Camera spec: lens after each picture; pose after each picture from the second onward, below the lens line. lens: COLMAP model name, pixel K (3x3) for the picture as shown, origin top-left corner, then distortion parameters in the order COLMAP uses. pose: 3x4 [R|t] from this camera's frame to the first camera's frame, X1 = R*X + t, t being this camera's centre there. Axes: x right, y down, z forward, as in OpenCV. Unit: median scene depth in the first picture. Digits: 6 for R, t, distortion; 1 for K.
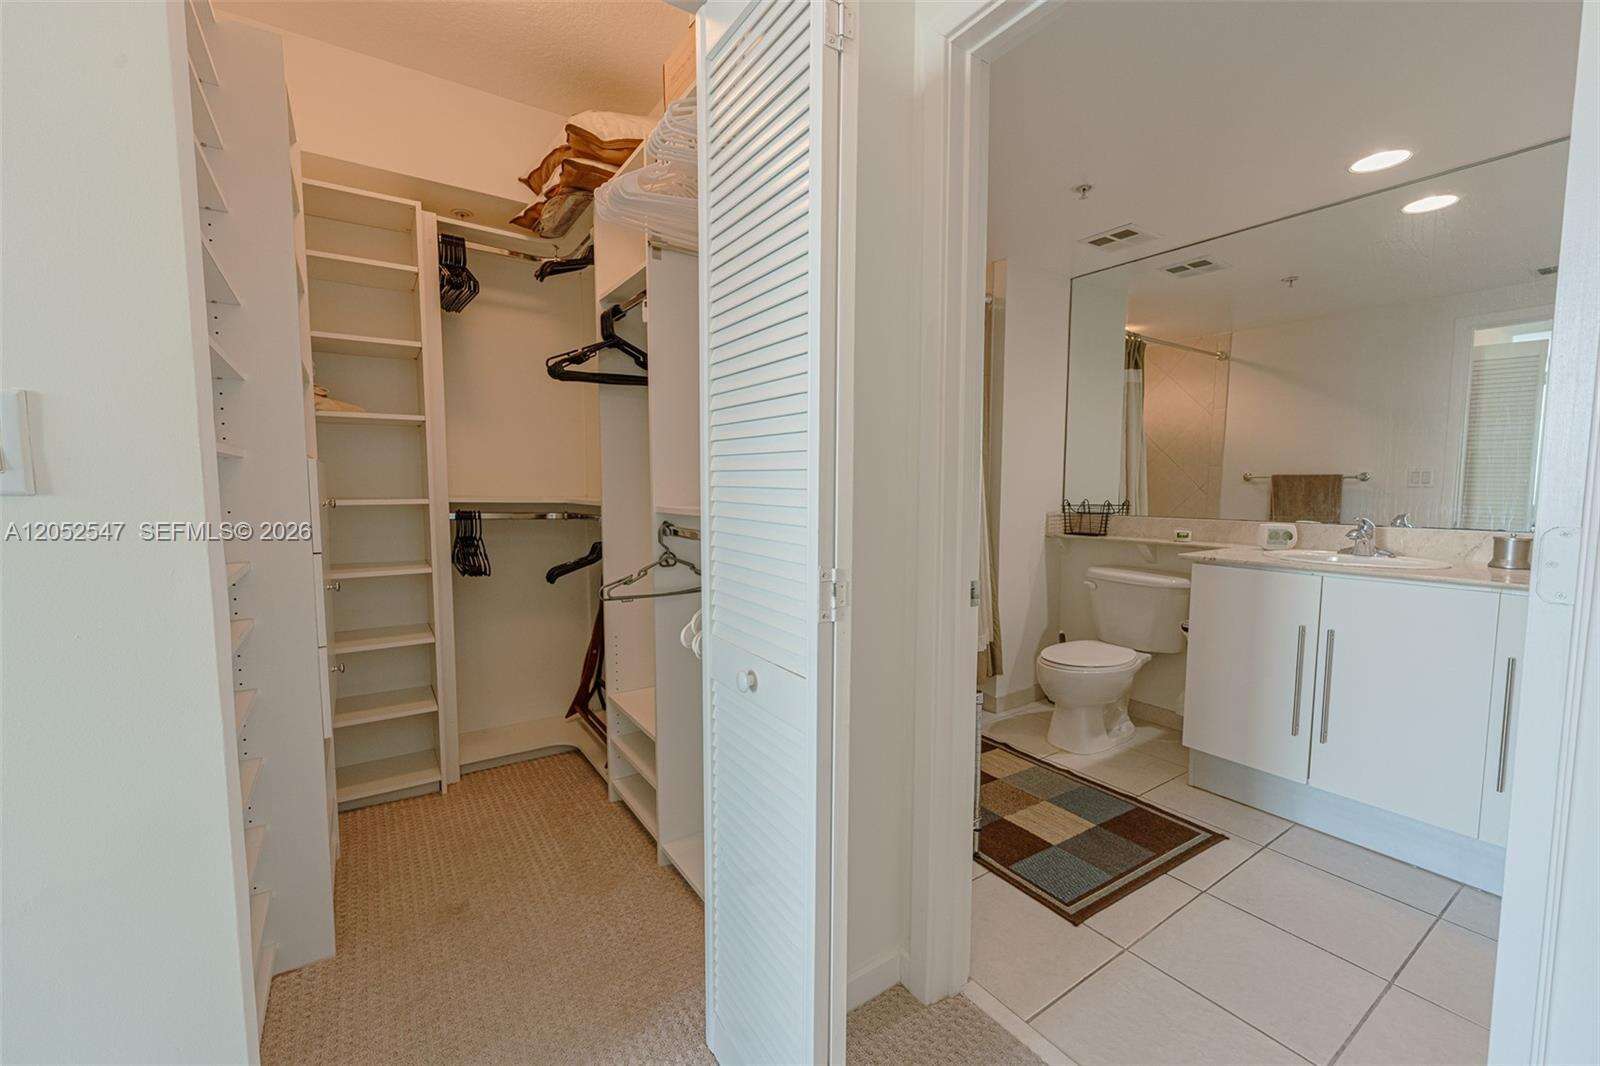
lens RADIAL K [[642.1, 0, 799.9], [0, 642.1, 534.9], [0, 0, 1]] dist [0.000916, -0.000866]
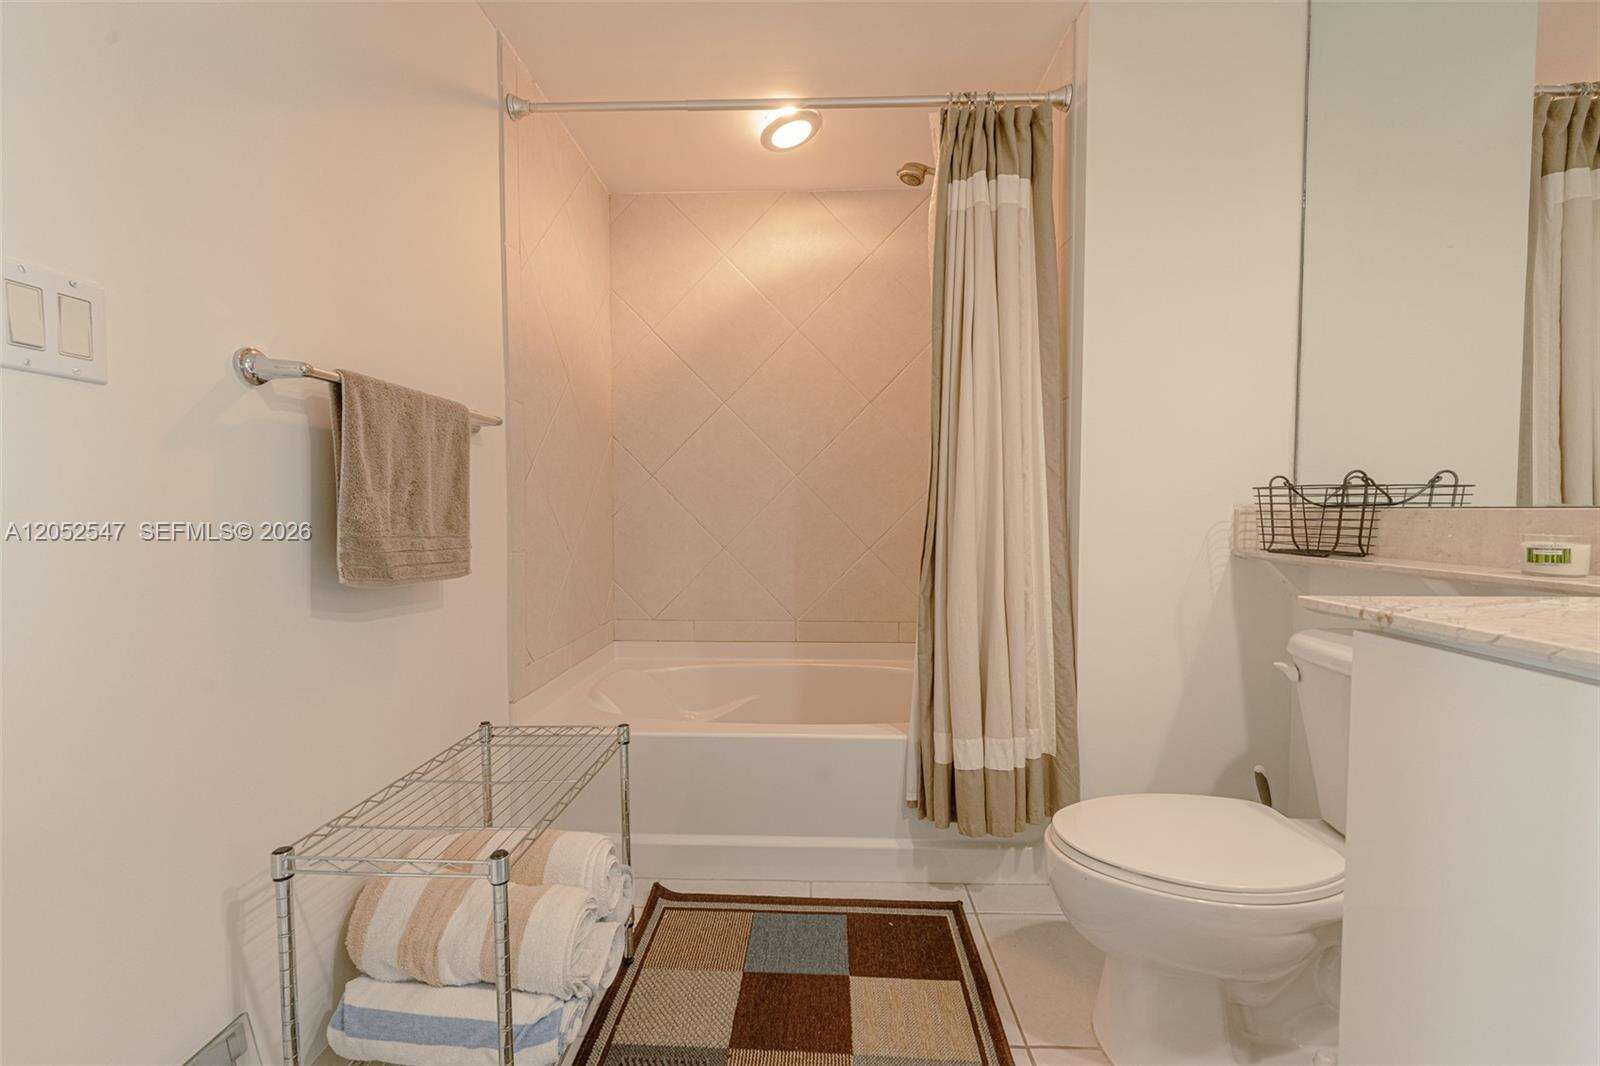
lens RADIAL K [[665.7, 0, 800.0], [0, 665.7, 533.0], [0, 0, 1]] dist [0.000675, -0.000021]
pose [[0.814266, 0.022009, -0.580074, 0.504379], [-0.047748, 0.998434, -0.029143, 0.017980], [0.578524, 0.051427, 0.814042, 0.518815]]
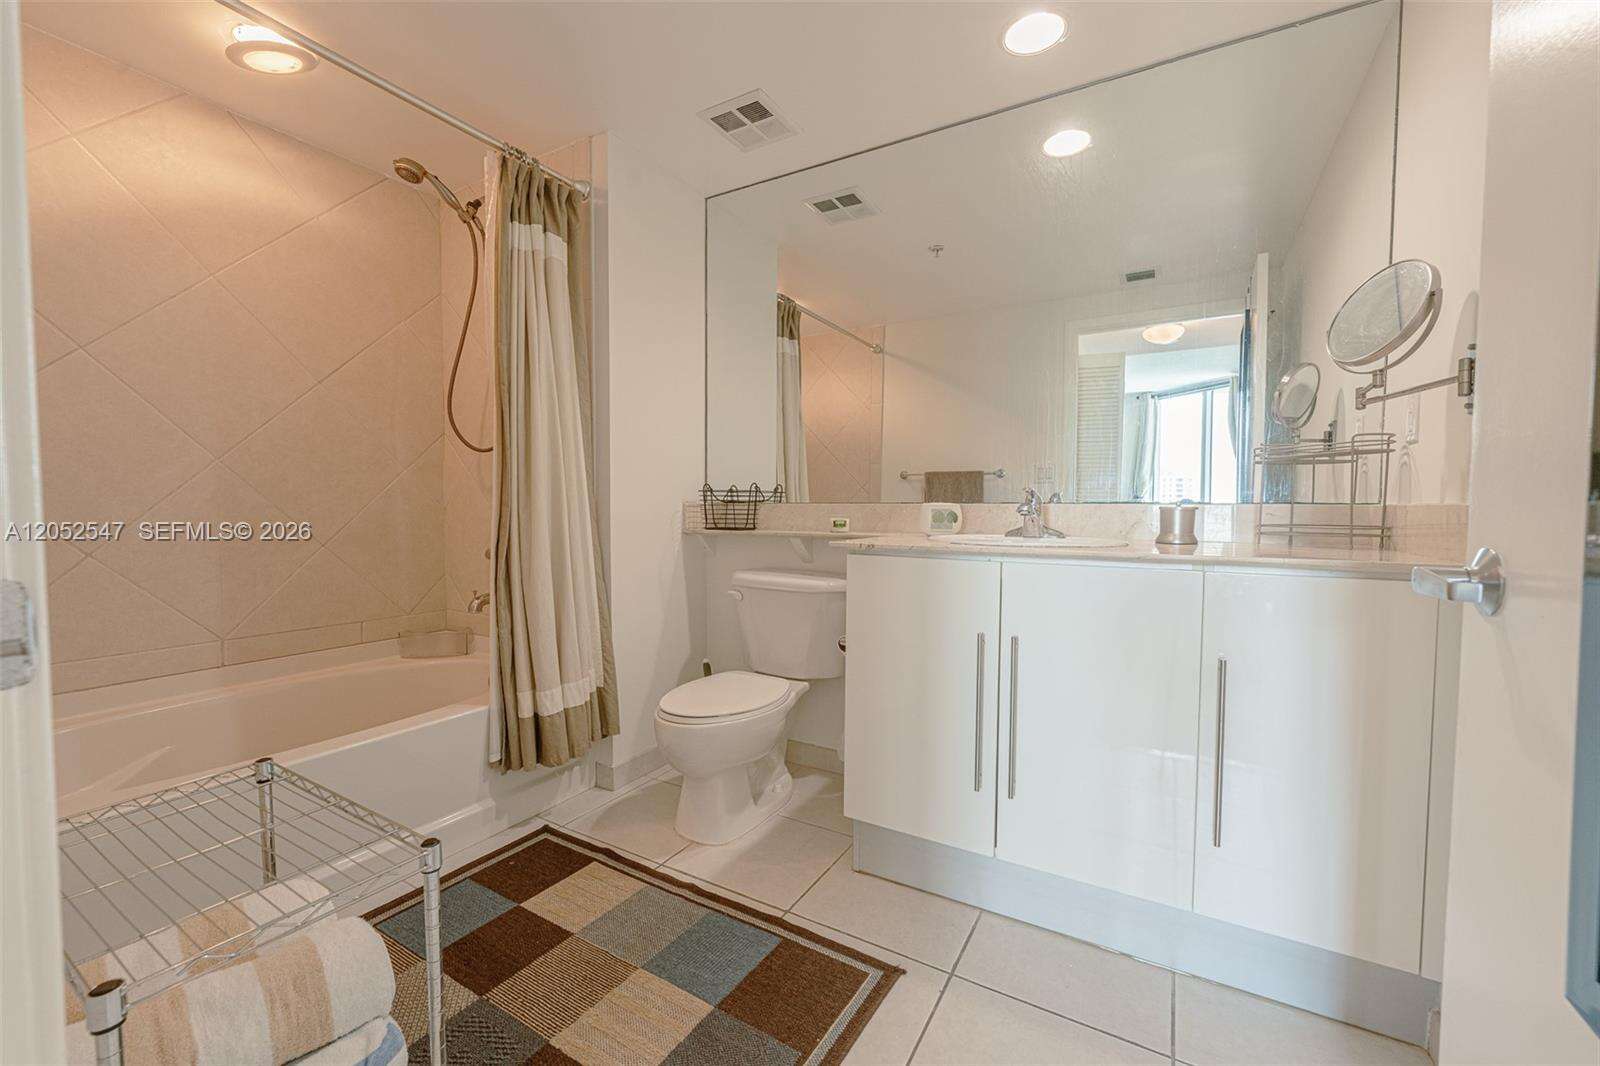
lens RADIAL K [[642.1, 0, 799.9], [0, 642.1, 534.9], [0, 0, 1]] dist [0.000916, -0.000866]
pose [[0.899876, -0.014752, 0.435895, 0.223881], [0.029921, 0.999161, -0.027956, 0.035529], [-0.435117, 0.038199, 0.899563, 0.337523]]
